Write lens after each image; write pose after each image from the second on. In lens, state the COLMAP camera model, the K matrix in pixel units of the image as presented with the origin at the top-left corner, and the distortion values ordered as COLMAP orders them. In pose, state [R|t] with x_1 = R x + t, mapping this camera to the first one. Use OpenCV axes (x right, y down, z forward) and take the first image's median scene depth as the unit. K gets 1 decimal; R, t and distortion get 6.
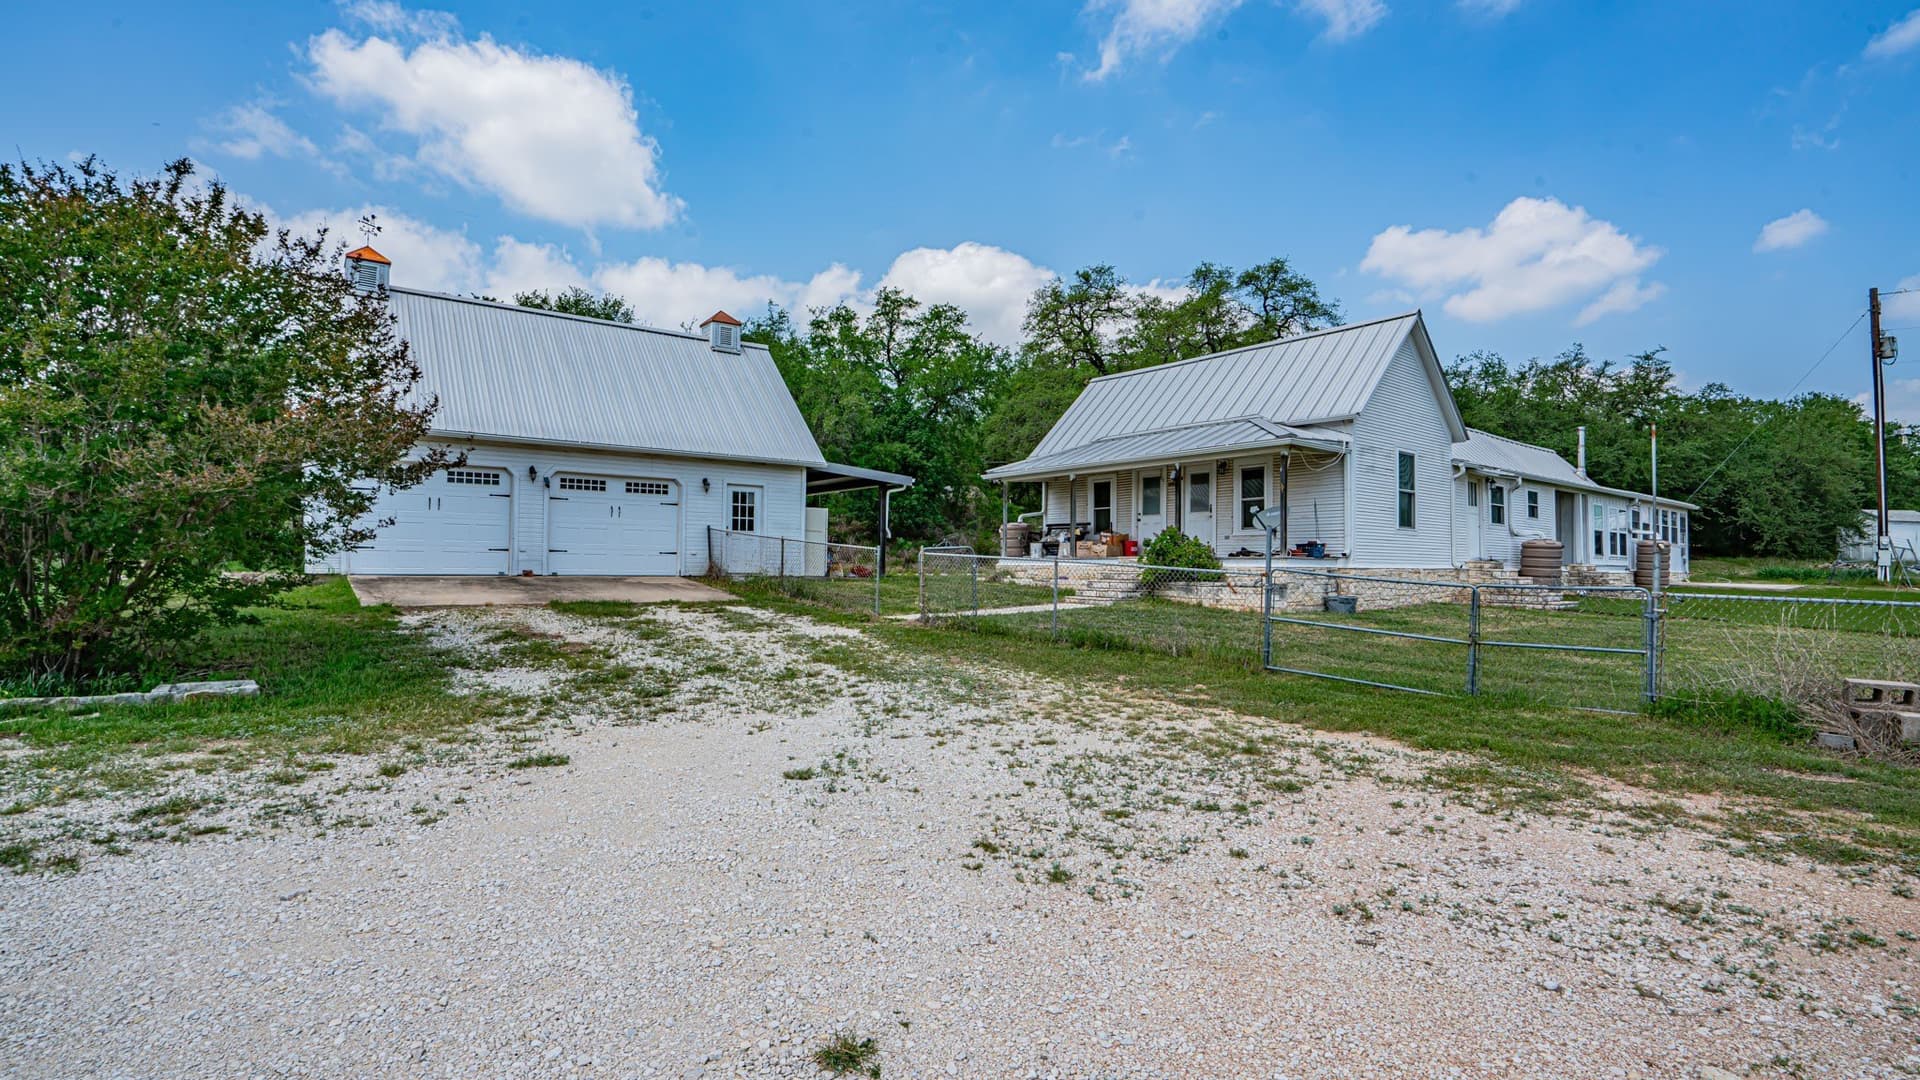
lens RADIAL K [[910.9, 0, 986.0], [0, 910.9, 559.0], [0, 0, 1]] dist [-0.042255, 0.018463]
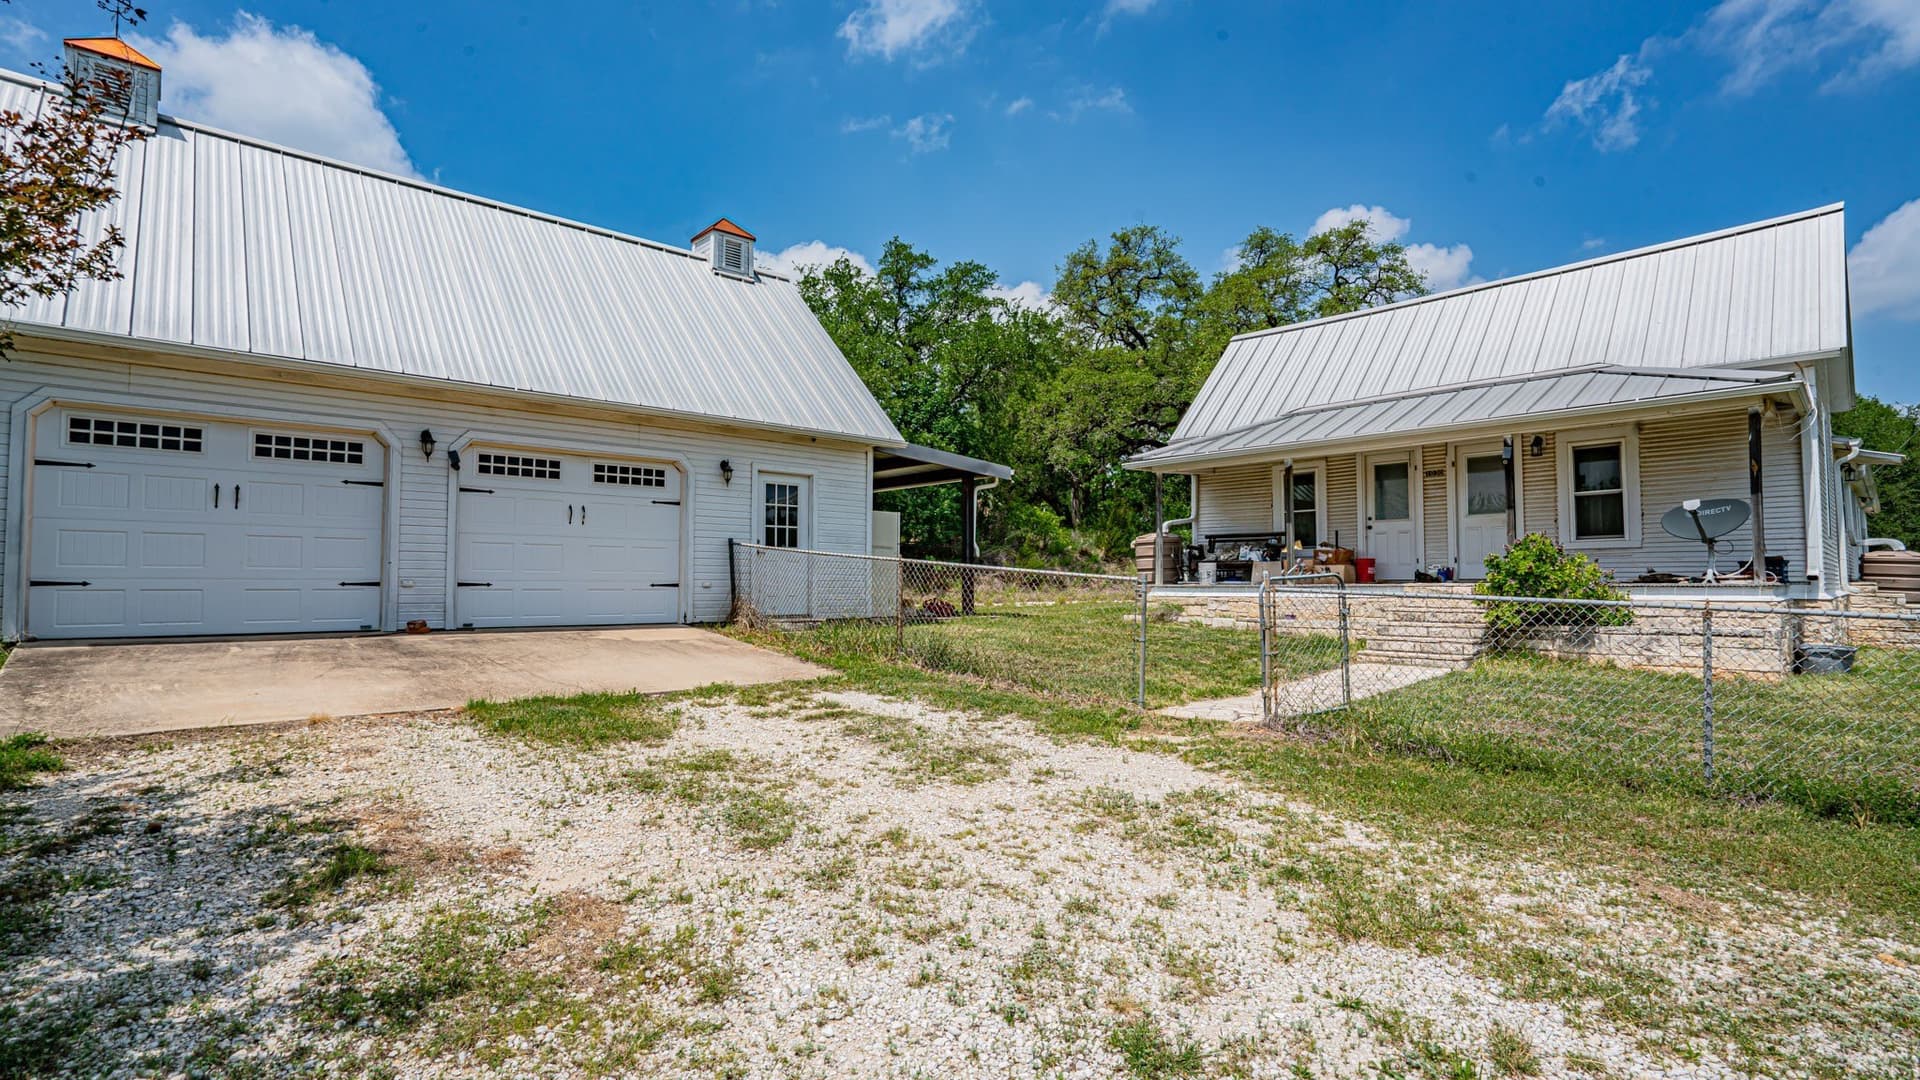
lens RADIAL K [[910.9, 0, 973.5], [0, 910.9, 545.6], [0, 0, 1]] dist [-0.042255, 0.018463]
pose [[0.996405, -0.006246, 0.084488, -0.186000], [0.009174, 0.999369, -0.034308, -0.009413], [-0.084220, 0.034960, 0.995834, 0.366456]]
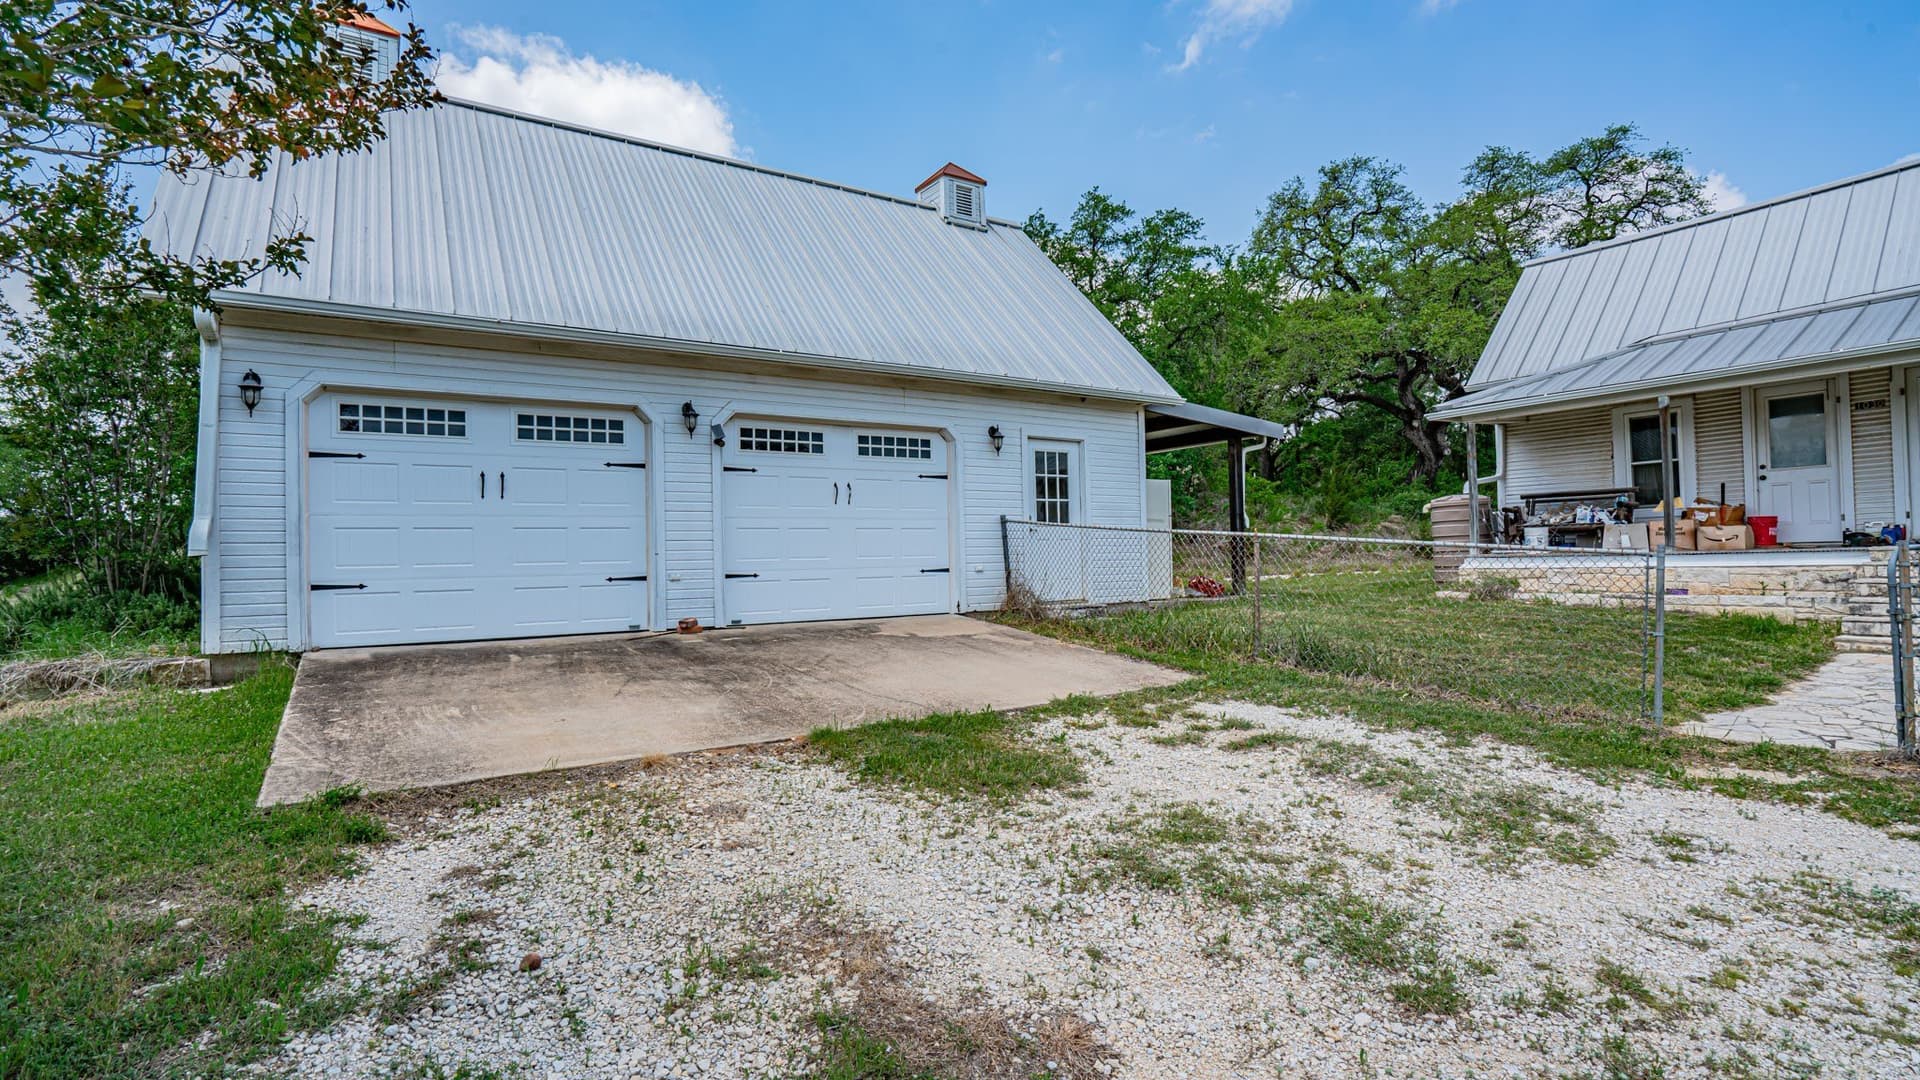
lens RADIAL K [[910.9, 0, 971.6], [0, 910.9, 539.0], [0, 0, 1]] dist [-0.042255, 0.018463]
pose [[0.996656, -0.035835, -0.073437, -0.270818], [0.034623, 0.999243, -0.017719, -0.013661], [0.074017, 0.015117, 0.997142, 0.448528]]
